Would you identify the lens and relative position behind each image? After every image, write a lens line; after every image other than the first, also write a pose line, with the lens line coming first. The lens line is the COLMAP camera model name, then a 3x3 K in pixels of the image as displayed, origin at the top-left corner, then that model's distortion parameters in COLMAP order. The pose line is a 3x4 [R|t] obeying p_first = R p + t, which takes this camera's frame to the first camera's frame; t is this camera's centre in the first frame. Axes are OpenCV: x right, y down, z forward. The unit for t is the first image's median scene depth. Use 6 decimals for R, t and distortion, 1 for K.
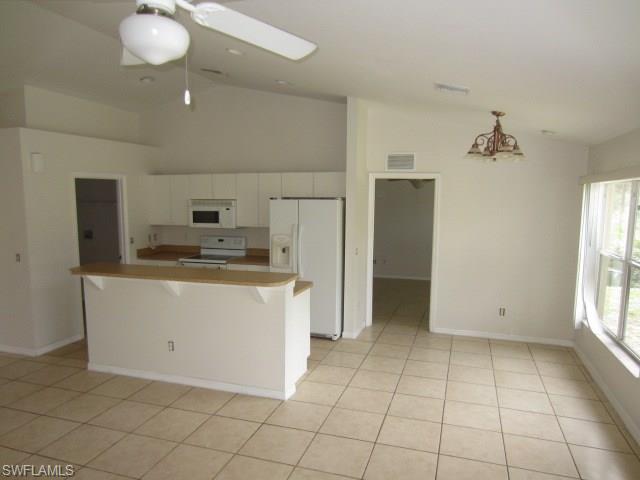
lens RADIAL K [[452.2, 0, 324.4], [0, 452.2, 244.1], [0, 0, 1]] dist [0.000301, -0.001762]
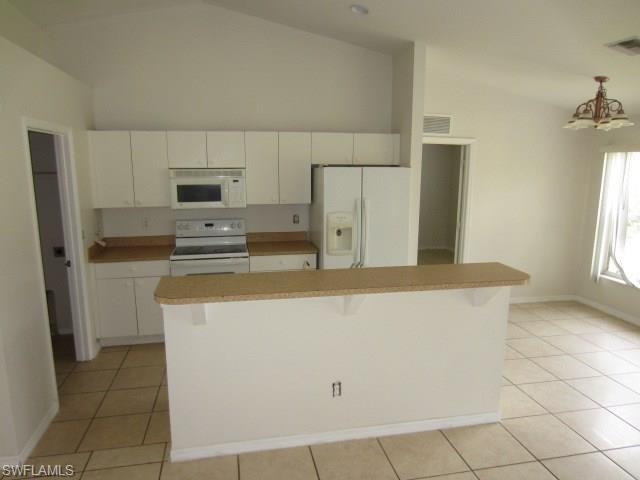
lens RADIAL K [[452.2, 0, 320.3], [0, 452.2, 241.5], [0, 0, 1]] dist [0.000301, -0.001762]
pose [[0.867738, -0.083816, 0.489904, -0.458852], [0.051296, 0.995517, 0.079461, -0.032192], [-0.494368, -0.043821, 0.868147, 0.301923]]
